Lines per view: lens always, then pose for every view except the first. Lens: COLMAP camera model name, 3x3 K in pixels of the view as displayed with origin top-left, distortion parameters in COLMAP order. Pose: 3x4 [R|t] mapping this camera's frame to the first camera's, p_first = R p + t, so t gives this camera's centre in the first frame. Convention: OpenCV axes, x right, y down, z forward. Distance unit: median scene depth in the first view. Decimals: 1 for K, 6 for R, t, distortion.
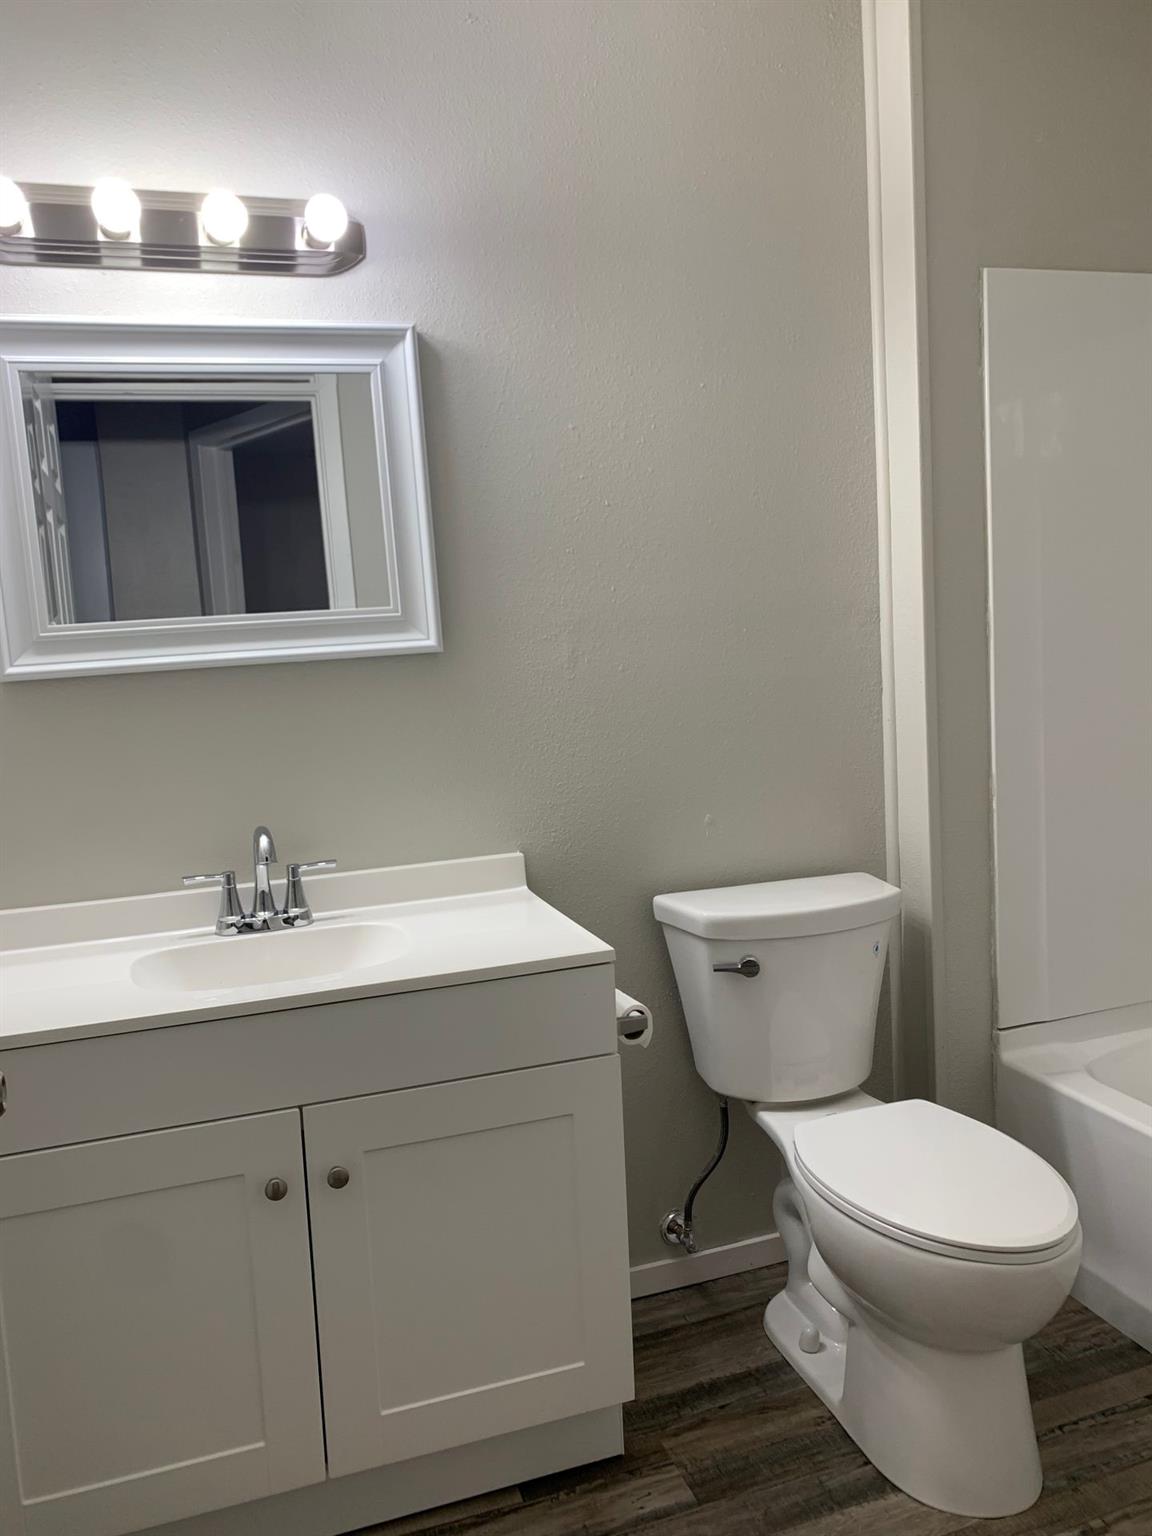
lens RADIAL K [[1134.2, 0, 576.0], [0, 1134.2, 768.0], [0, 0, 1]] dist [-0.009973, -0.008174]
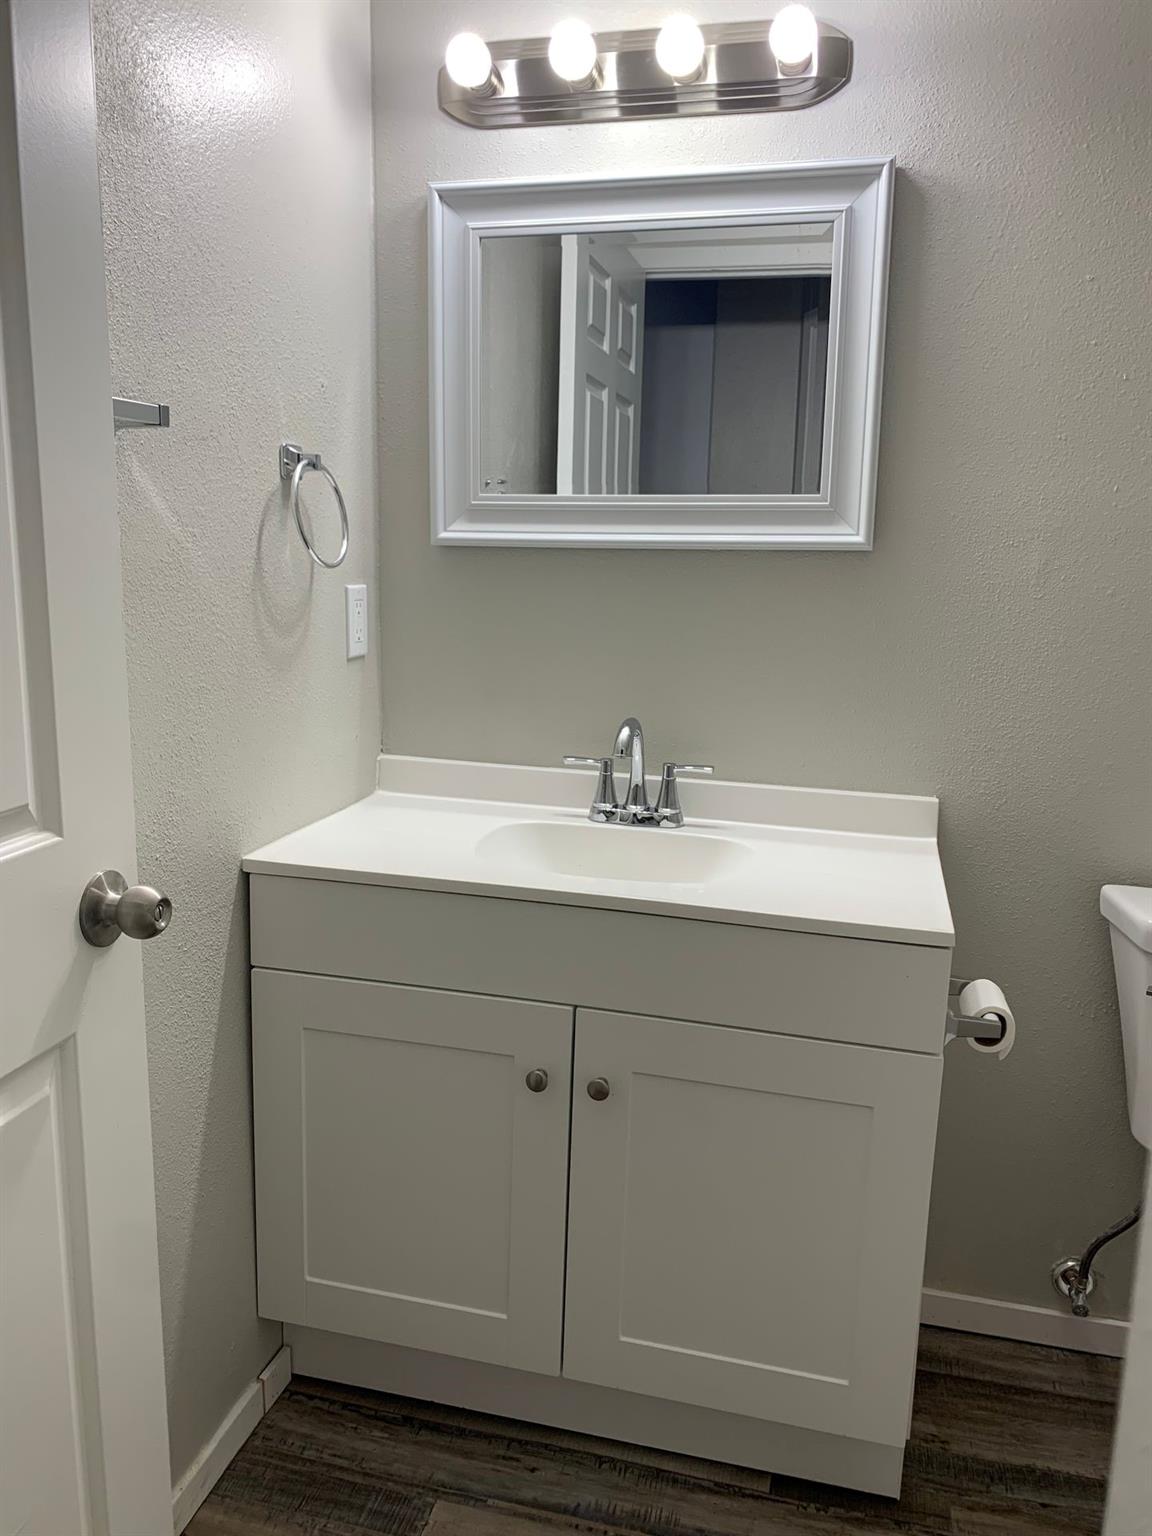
lens RADIAL K [[1195.8, 0, 576.9], [0, 1195.8, 751.4], [0, 0, 1]] dist [0.007628, -0.009569]
pose [[0.842925, 0.171489, -0.509969, 0.194669], [-0.126582, 0.984448, 0.121817, -0.036695], [0.522928, -0.038130, 0.851523, 0.103756]]
